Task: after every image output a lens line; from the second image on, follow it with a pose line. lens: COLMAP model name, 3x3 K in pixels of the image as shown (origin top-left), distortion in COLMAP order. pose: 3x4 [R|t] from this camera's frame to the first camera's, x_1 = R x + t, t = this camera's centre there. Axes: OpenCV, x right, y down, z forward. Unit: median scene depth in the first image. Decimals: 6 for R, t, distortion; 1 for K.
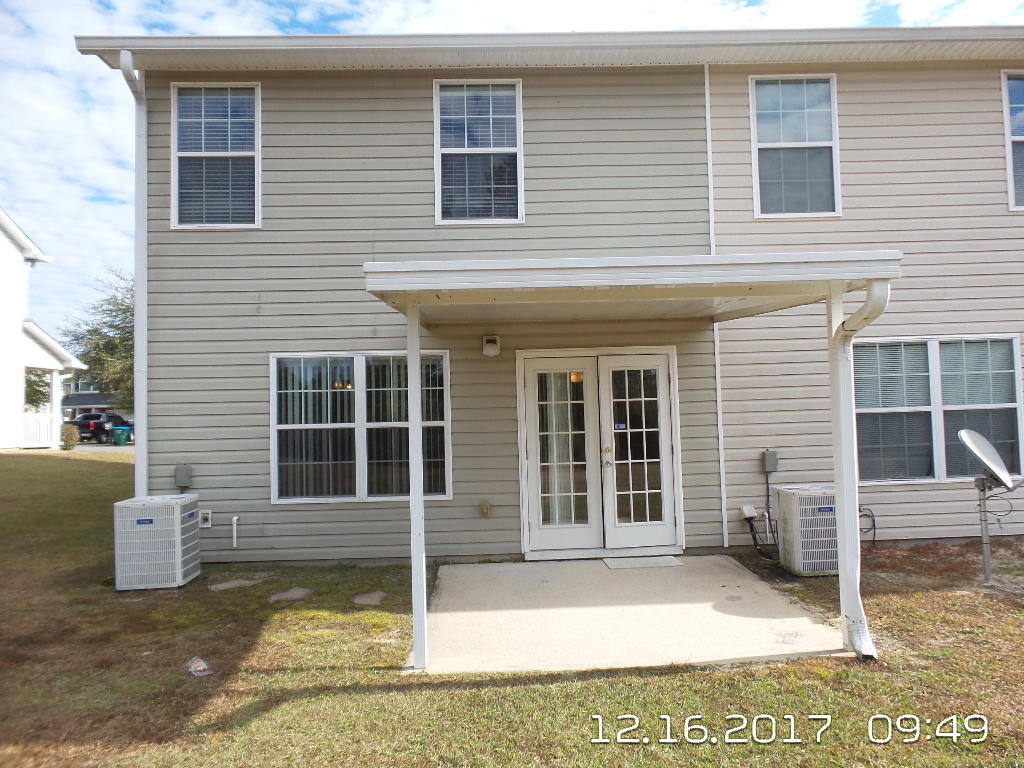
lens RADIAL K [[699.8, 0, 516.7], [0, 699.8, 378.5], [0, 0, 1]] dist [-0.009228, 0.003204]
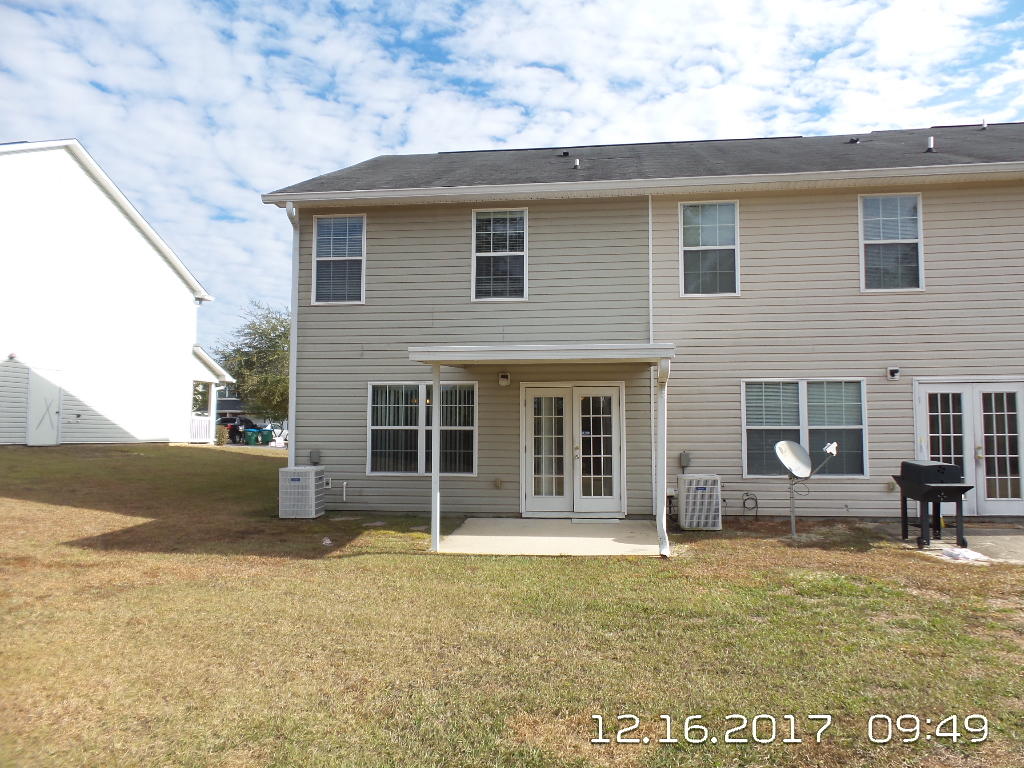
lens RADIAL K [[699.8, 0, 508.6], [0, 699.8, 385.3], [0, 0, 1]] dist [-0.009228, 0.003204]
pose [[0.989205, 0.019548, -0.145226, 0.199875], [-0.021030, 0.999741, -0.008680, -0.019903], [0.145019, 0.011640, 0.989360, -0.542376]]
